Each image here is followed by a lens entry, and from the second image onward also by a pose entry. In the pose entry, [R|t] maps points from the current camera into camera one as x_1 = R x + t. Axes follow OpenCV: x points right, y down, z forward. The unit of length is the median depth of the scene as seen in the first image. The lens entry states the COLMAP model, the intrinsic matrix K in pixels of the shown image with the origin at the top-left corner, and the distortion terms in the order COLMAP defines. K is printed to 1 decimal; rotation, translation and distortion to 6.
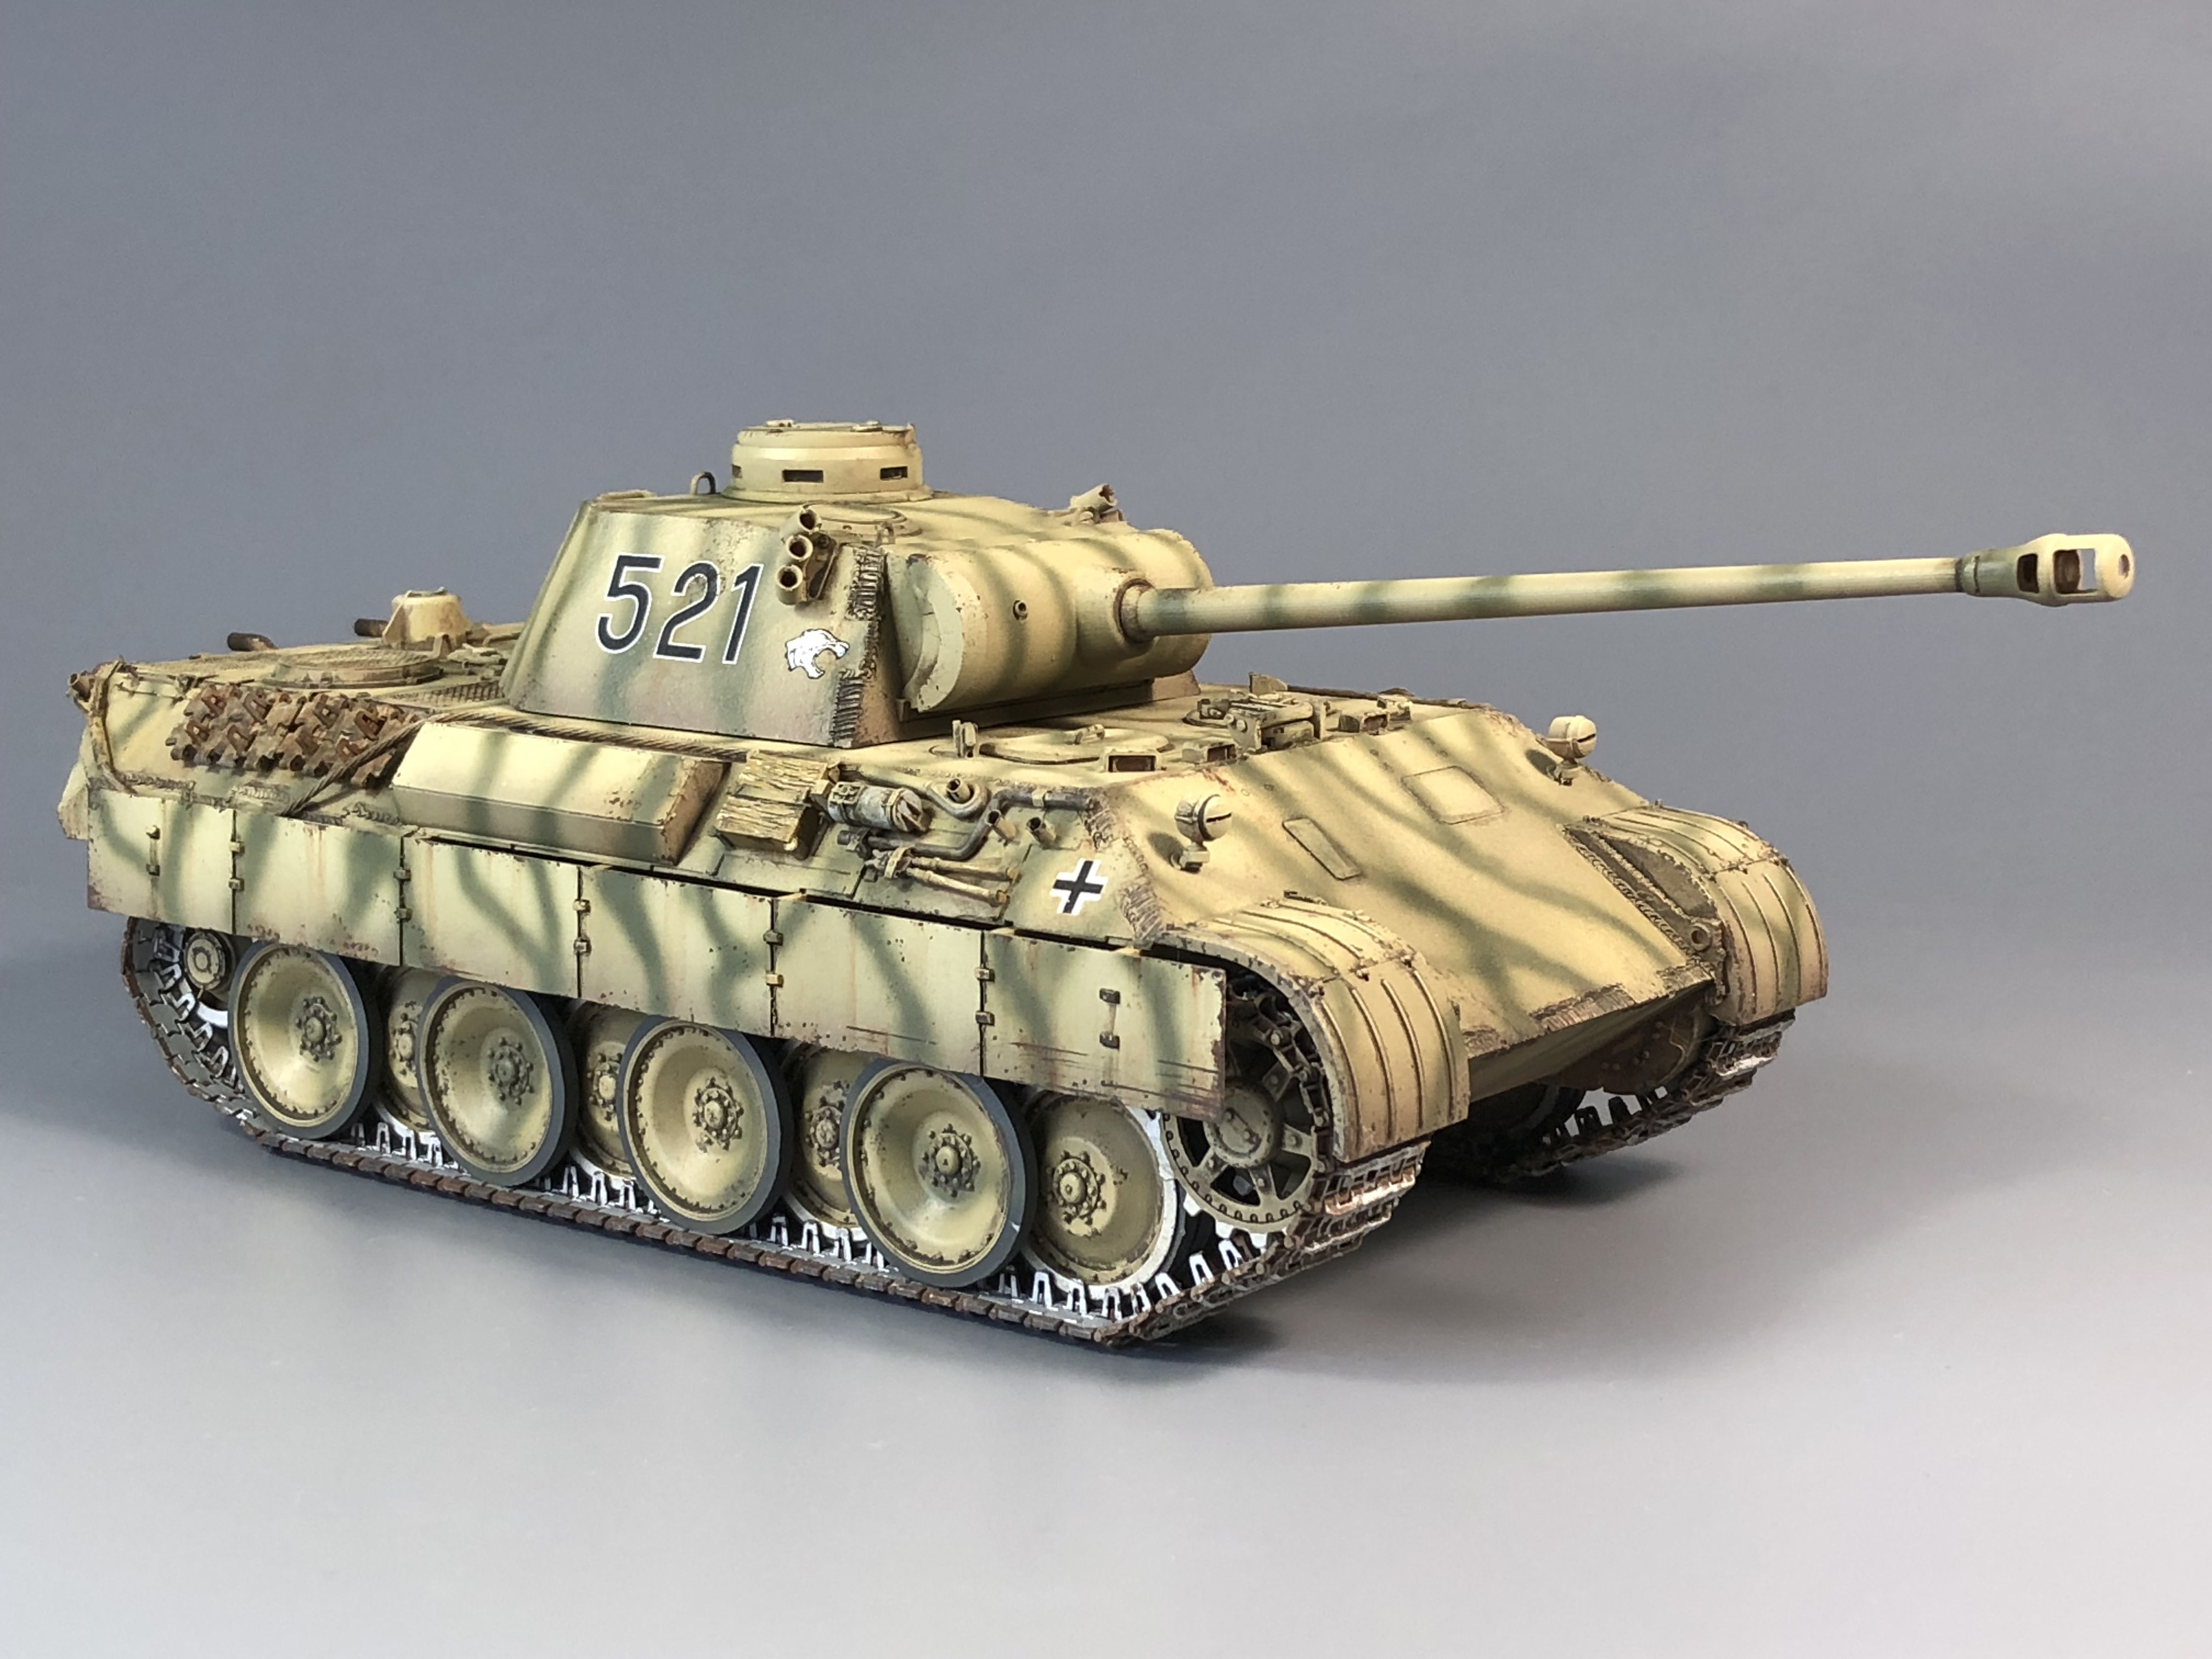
lens RADIAL K [[3626.5, 0, 1129.0], [0, 3626.5, 823.8], [0, 0, 1]] dist [0.250904, -1.611283]
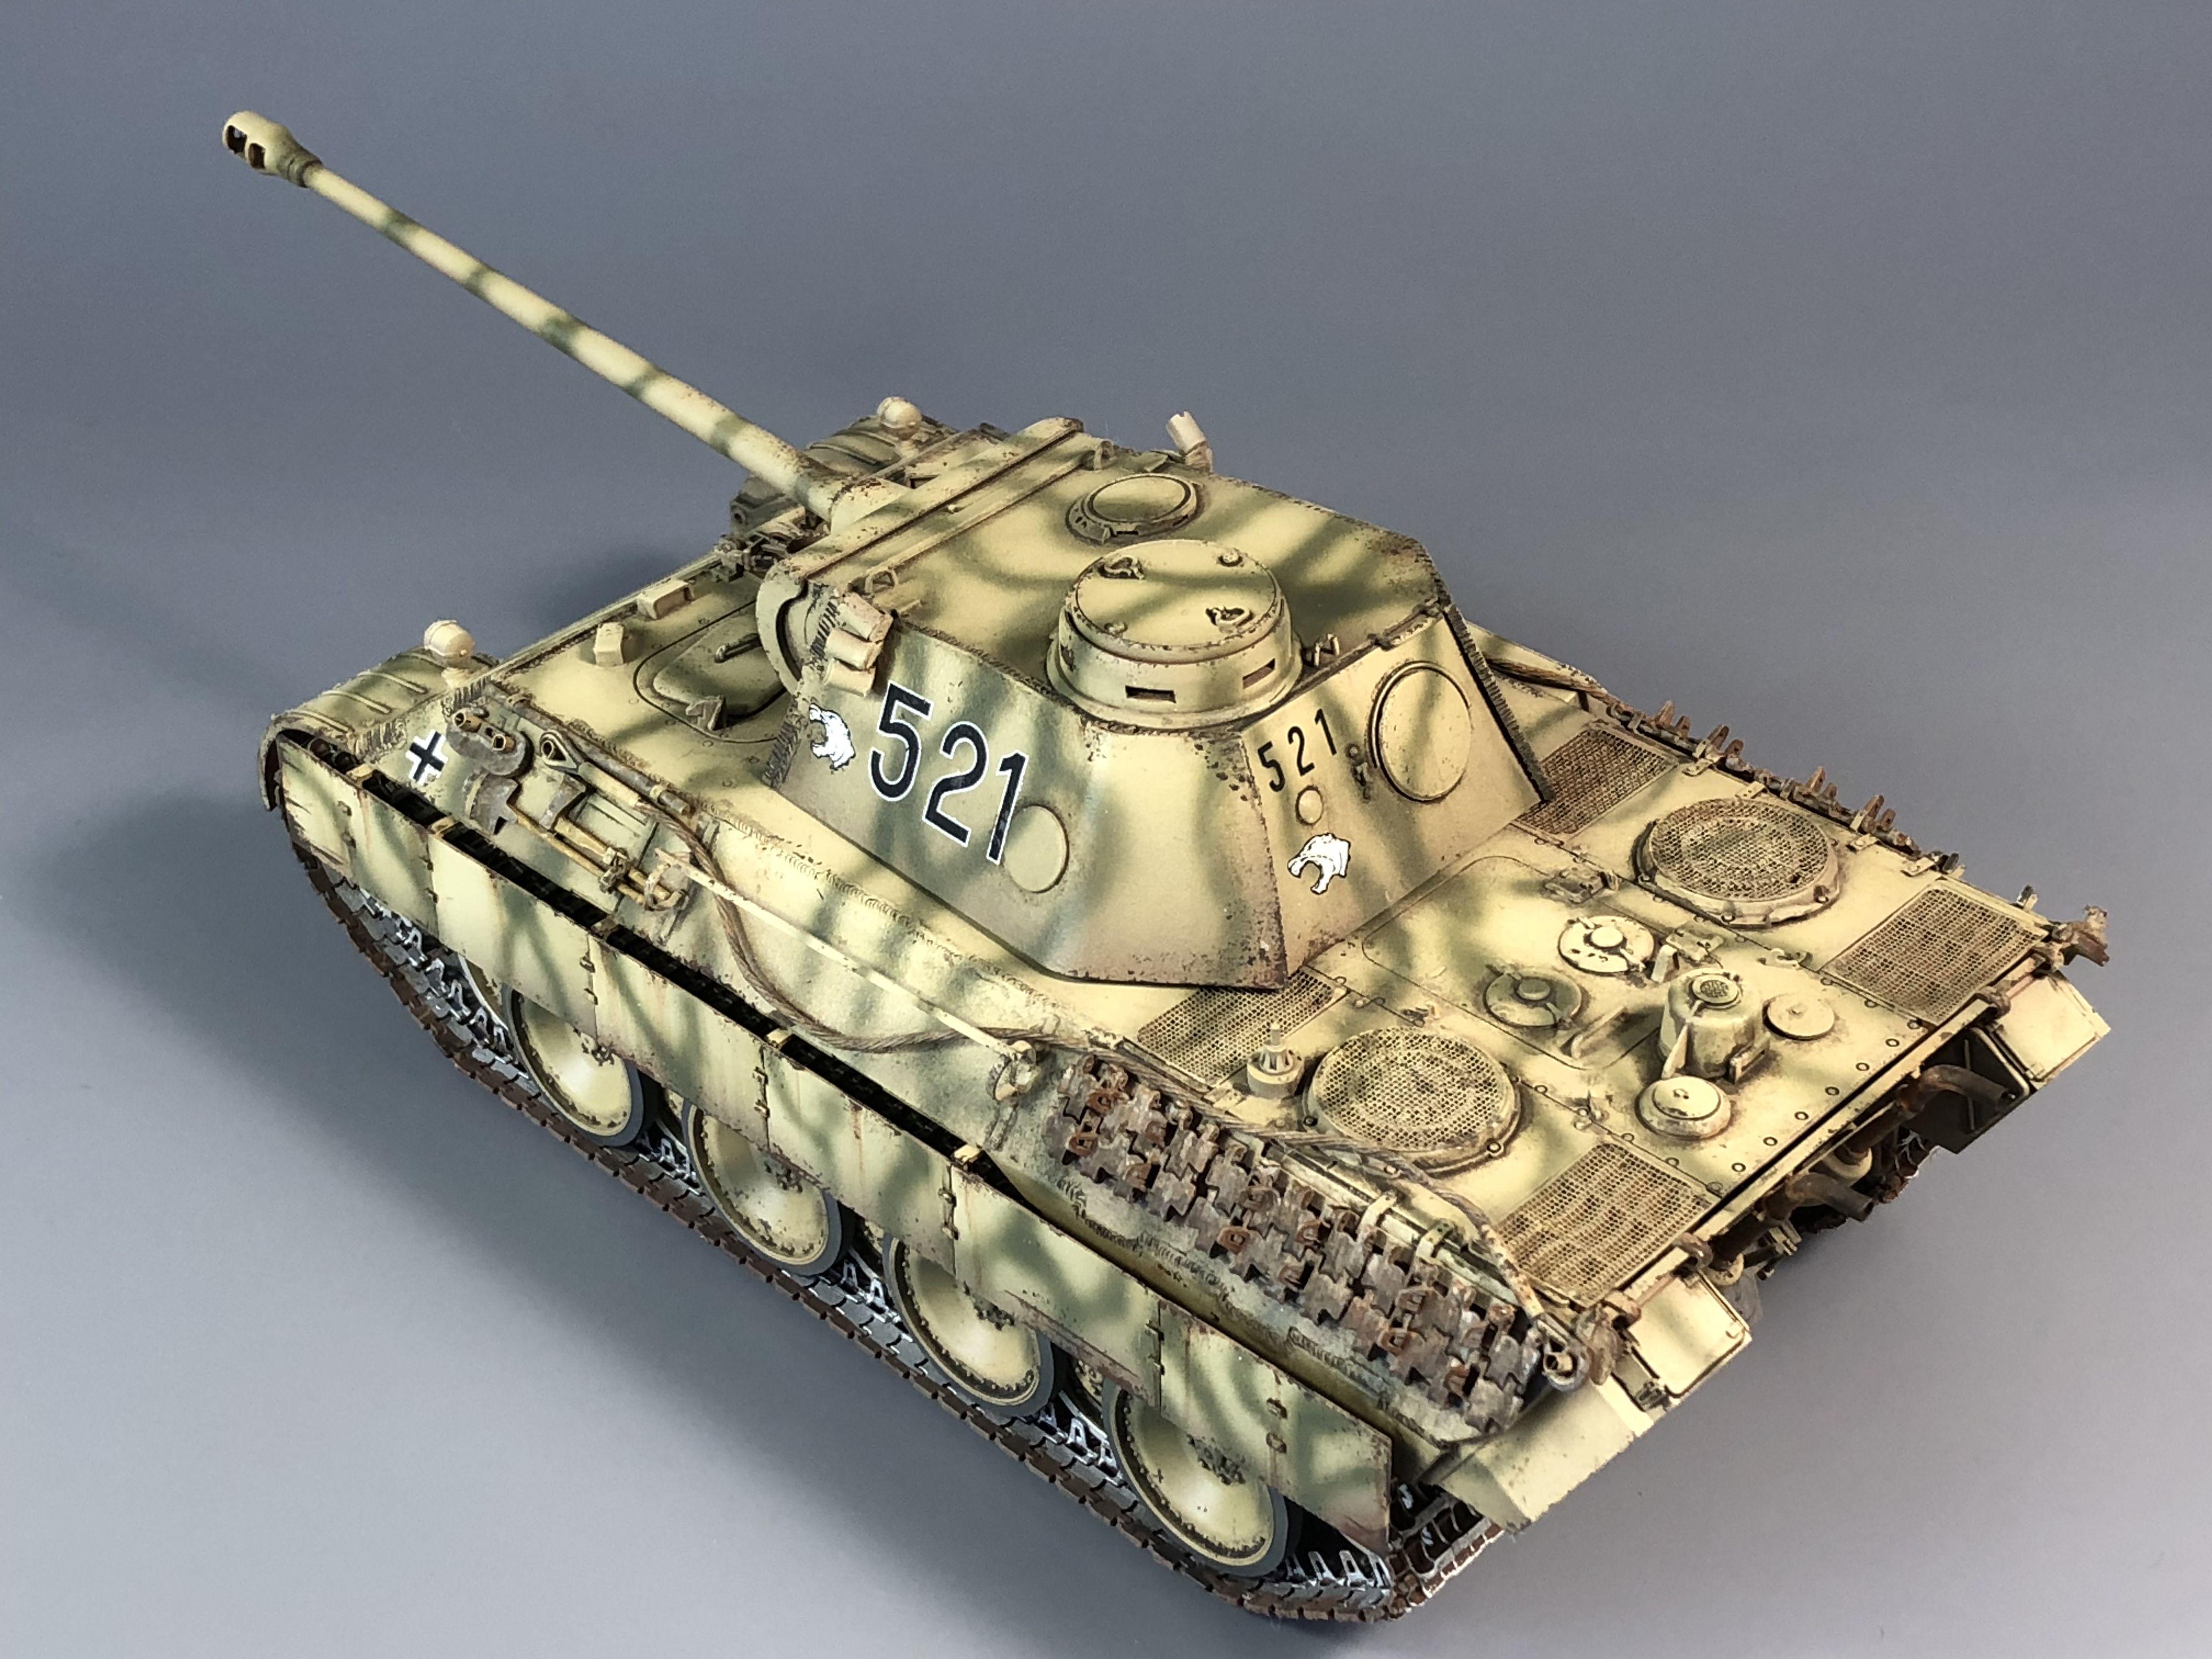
lens RADIAL K [[3626.5, 0, 1129.0], [0, 3626.5, 823.8], [0, 0, 1]] dist [0.250904, -1.611283]
pose [[-0.992917, -0.042102, 0.111097, -0.200172], [0.048901, 0.707394, 0.705126, -0.770582], [-0.108277, 0.705565, -0.700325, 1.918985]]
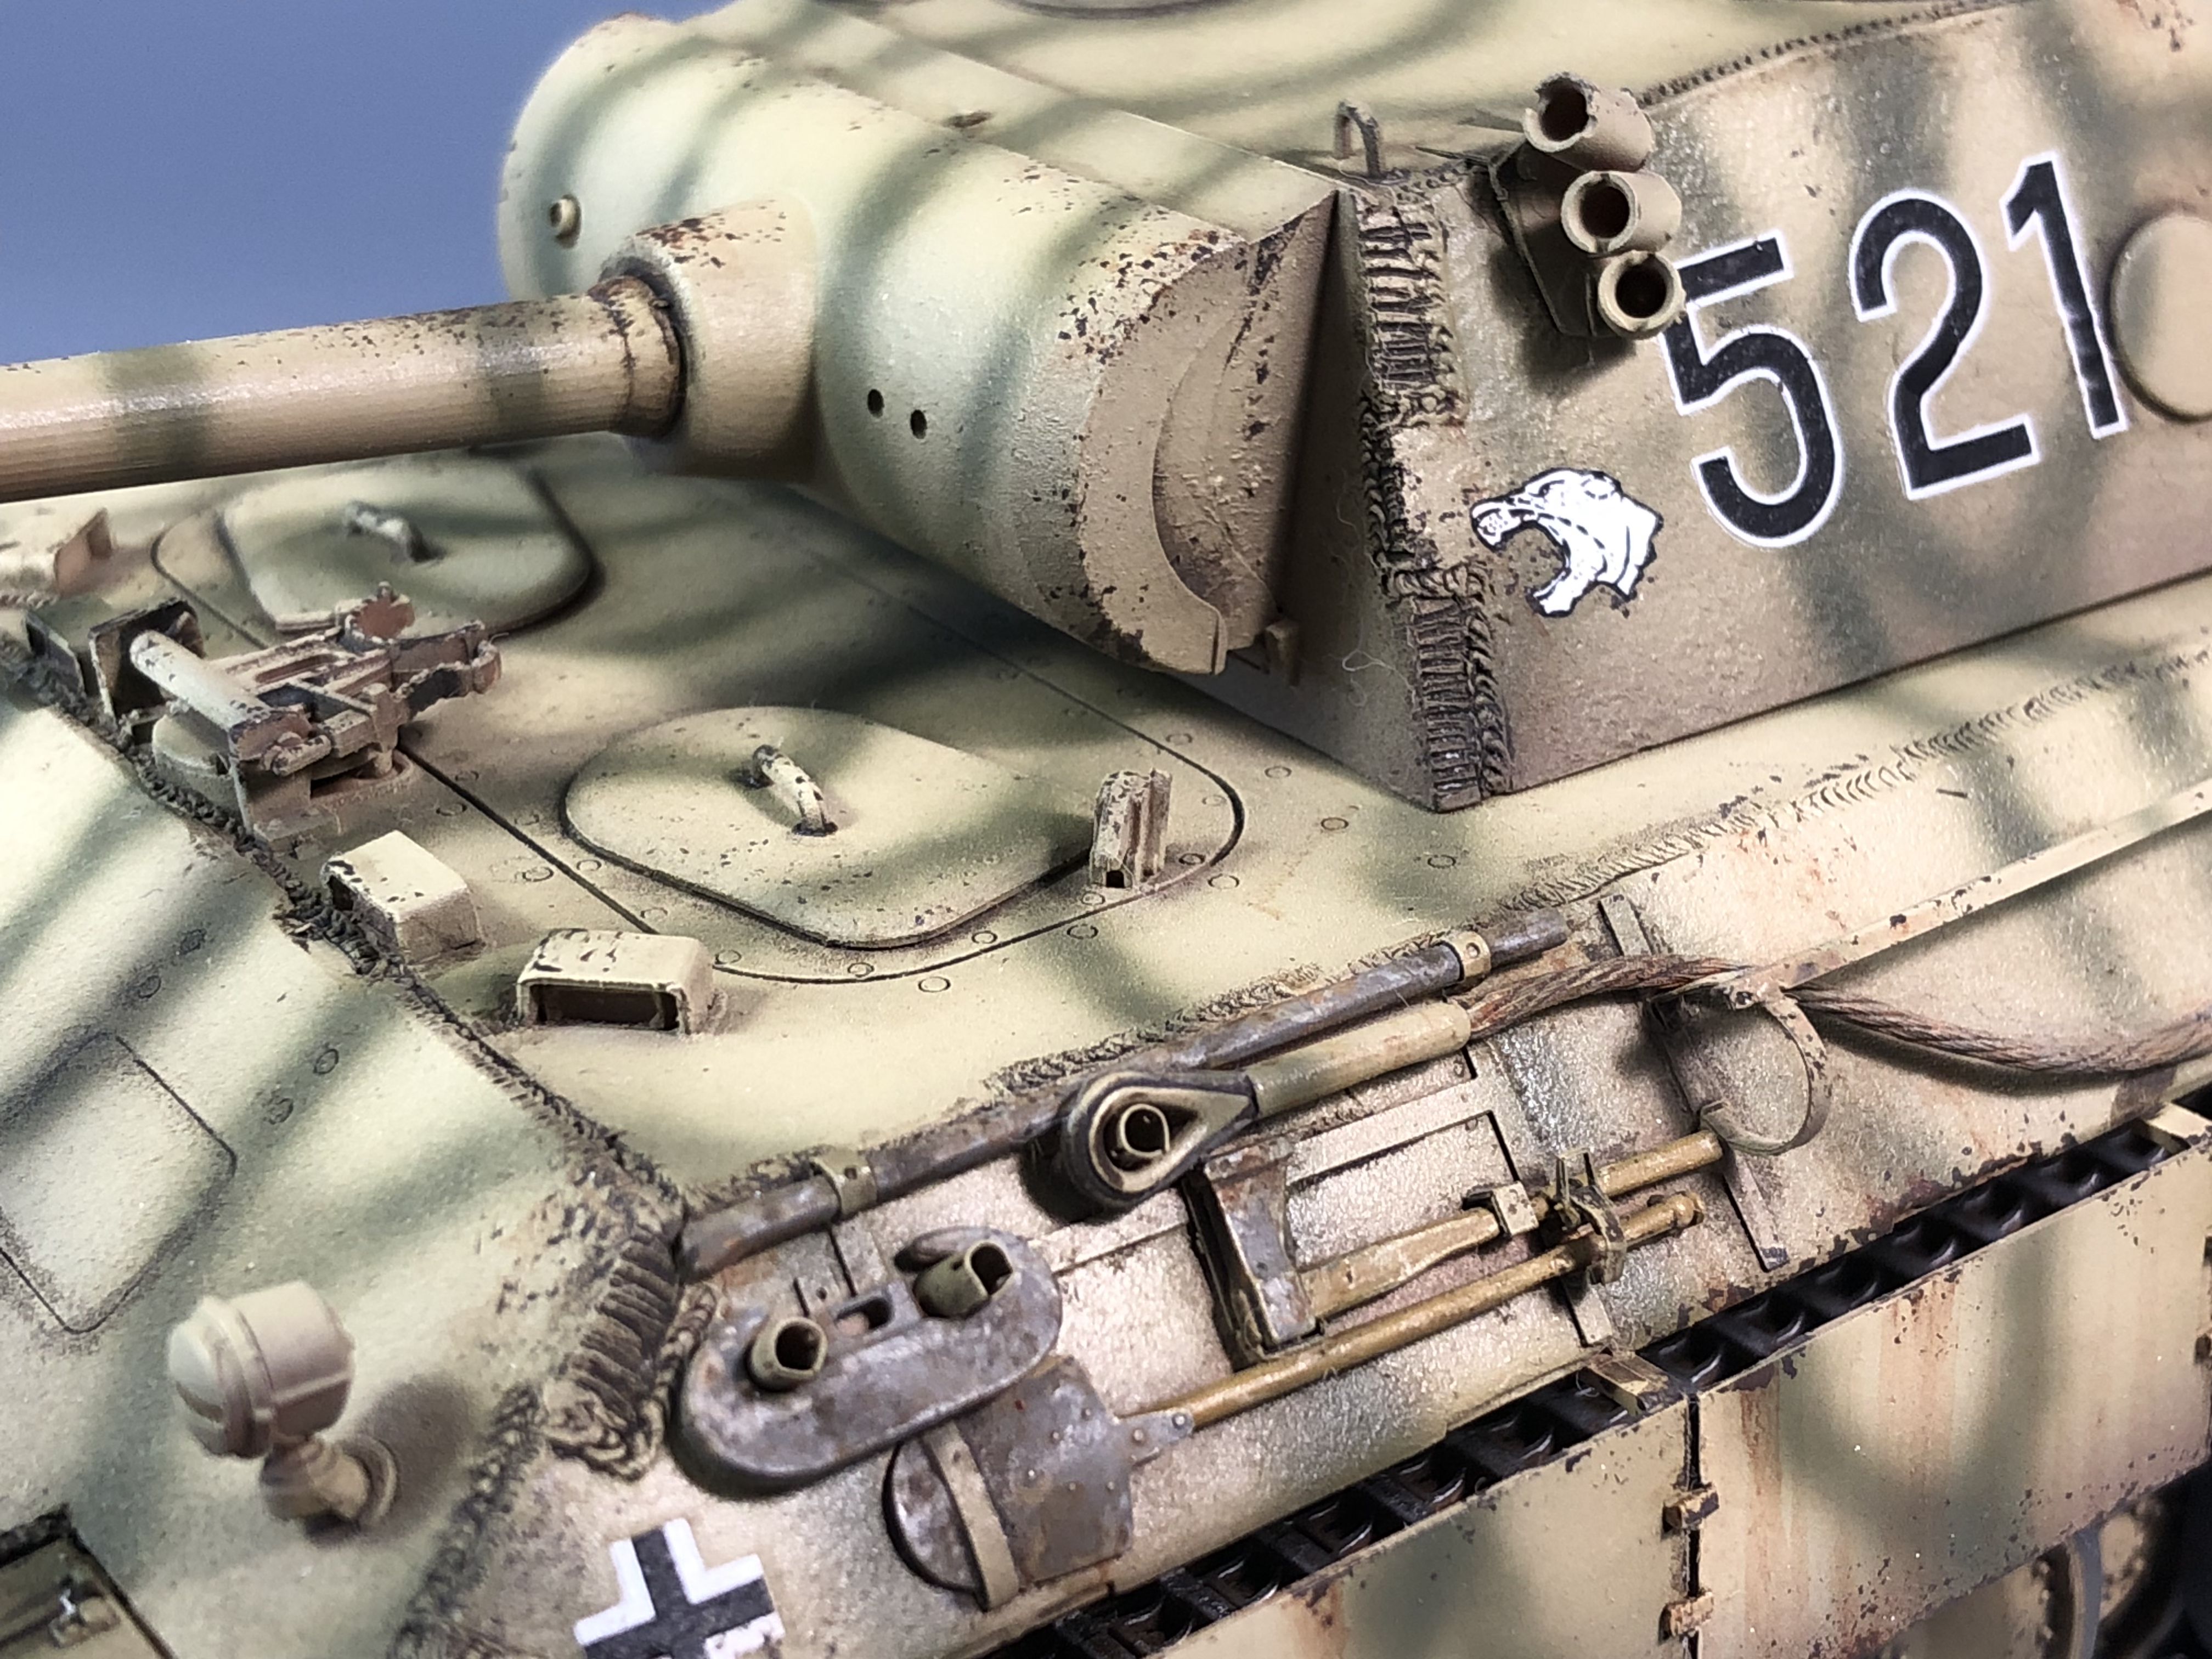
lens RADIAL K [[3686.8, 0, 1106.0], [0, 3686.8, 829.5], [0, 0, 1]] dist [0.258613, -1.360490]
pose [[-0.283982, 0.428177, -0.857915, 0.353227], [-0.137901, 0.867211, 0.478464, -0.215084], [0.948861, 0.254183, -0.187226, 1.222564]]
